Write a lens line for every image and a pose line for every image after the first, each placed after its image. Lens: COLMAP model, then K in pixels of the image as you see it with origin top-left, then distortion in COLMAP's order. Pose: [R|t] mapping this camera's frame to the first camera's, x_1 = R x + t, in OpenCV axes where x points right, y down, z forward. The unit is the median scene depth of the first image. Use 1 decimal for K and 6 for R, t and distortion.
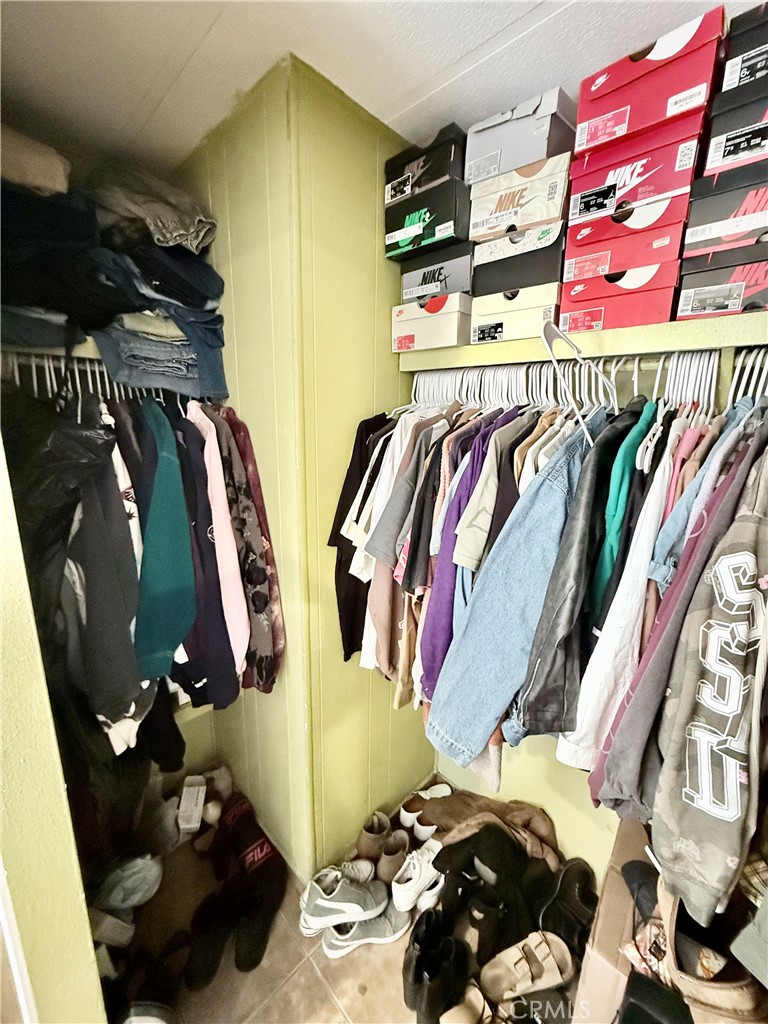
lens RADIAL K [[411.5, 0, 382.4], [0, 411.5, 507.8], [0, 0, 1]] dist [0.002391, -0.000421]
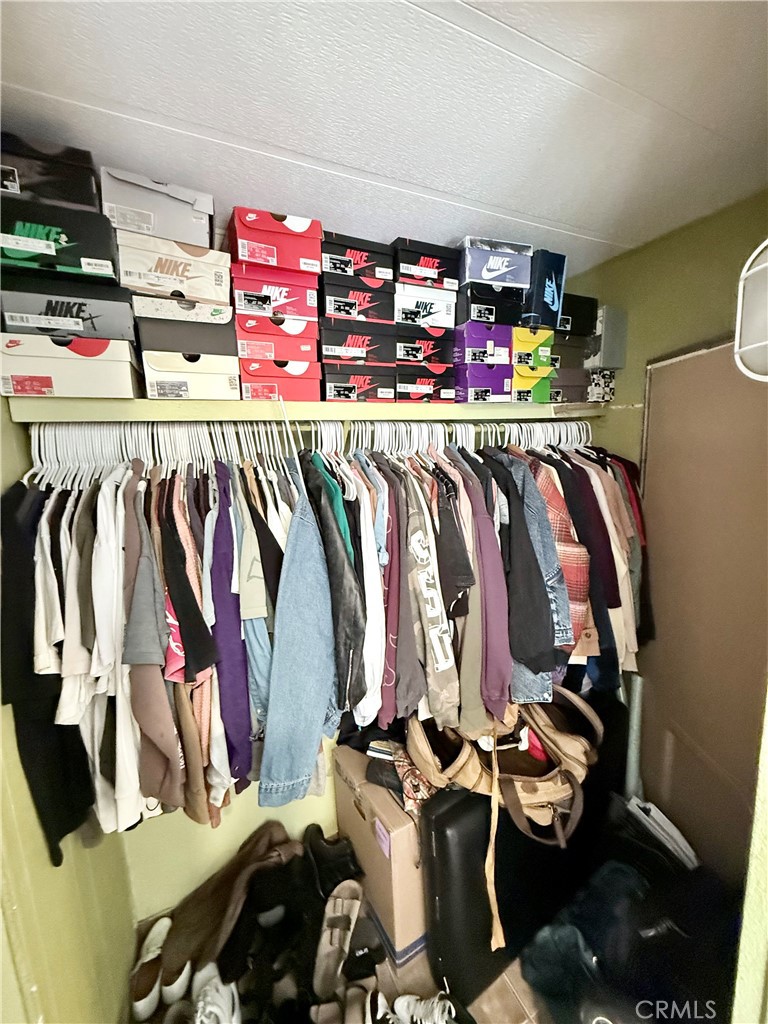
lens RADIAL K [[411.5, 0, 380.3], [0, 411.5, 509.5], [0, 0, 1]] dist [0.002391, -0.000421]
pose [[0.335984, -0.177131, 0.925062, -0.587948], [0.252541, 0.963136, 0.092698, -0.132441], [-0.907380, 0.202471, 0.368331, 0.281598]]
